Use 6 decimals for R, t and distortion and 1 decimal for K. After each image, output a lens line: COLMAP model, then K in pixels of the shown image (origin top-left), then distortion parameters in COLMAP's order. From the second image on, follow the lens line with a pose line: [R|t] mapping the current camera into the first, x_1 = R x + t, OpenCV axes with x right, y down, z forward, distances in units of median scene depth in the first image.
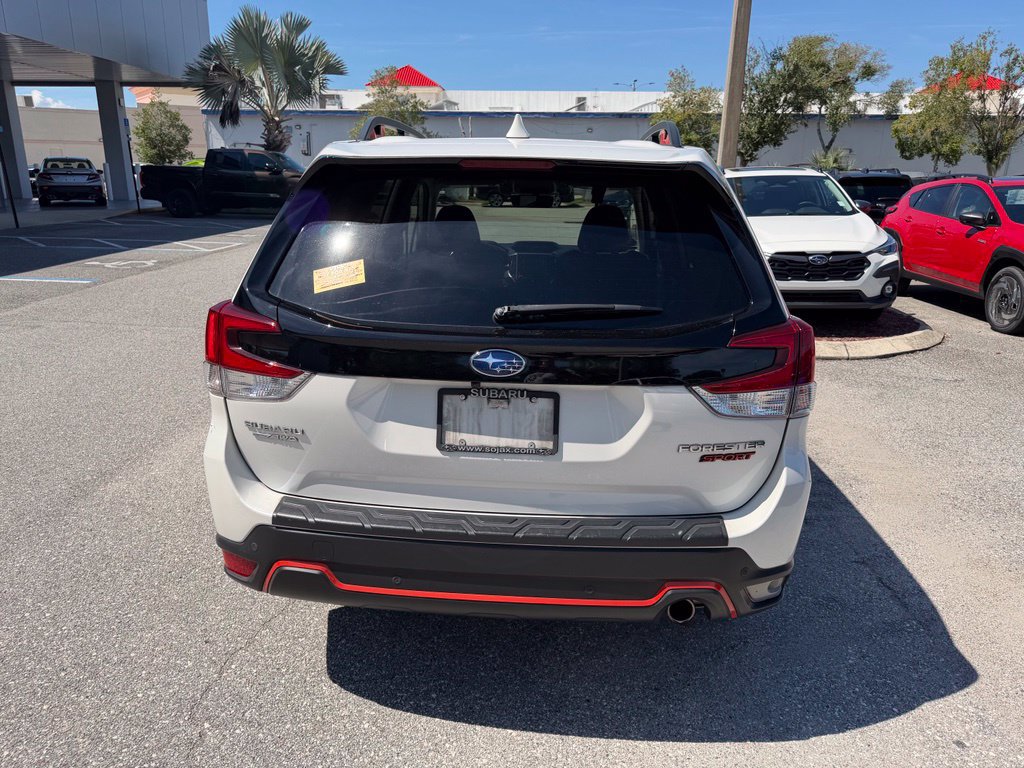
lens RADIAL K [[724.1, 0, 503.4], [0, 724.1, 387.2], [0, 0, 1]] dist [0.020048, -0.024045]
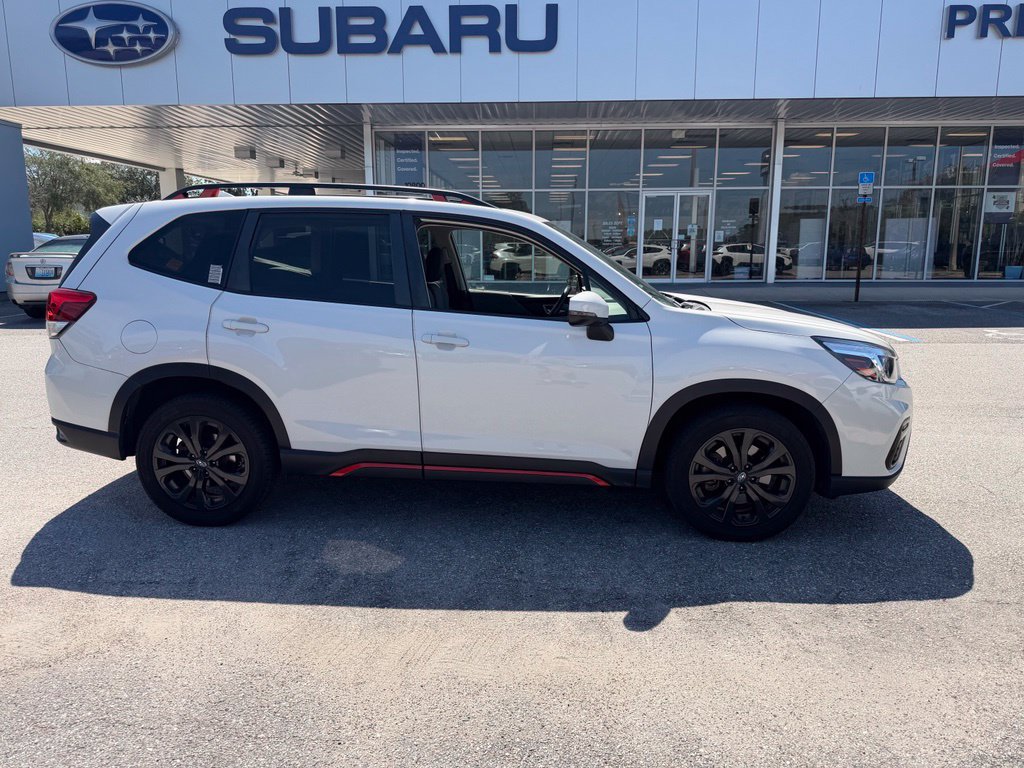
lens RADIAL K [[725.9, 0, 507.7], [0, 725.9, 377.5], [0, 0, 1]] dist [0.035709, -0.048958]
pose [[0.006005, 0.162070, -0.986761, 0.189933], [-0.280475, 0.947442, 0.153906, -0.040145], [0.959842, 0.275838, 0.051146, 0.169616]]
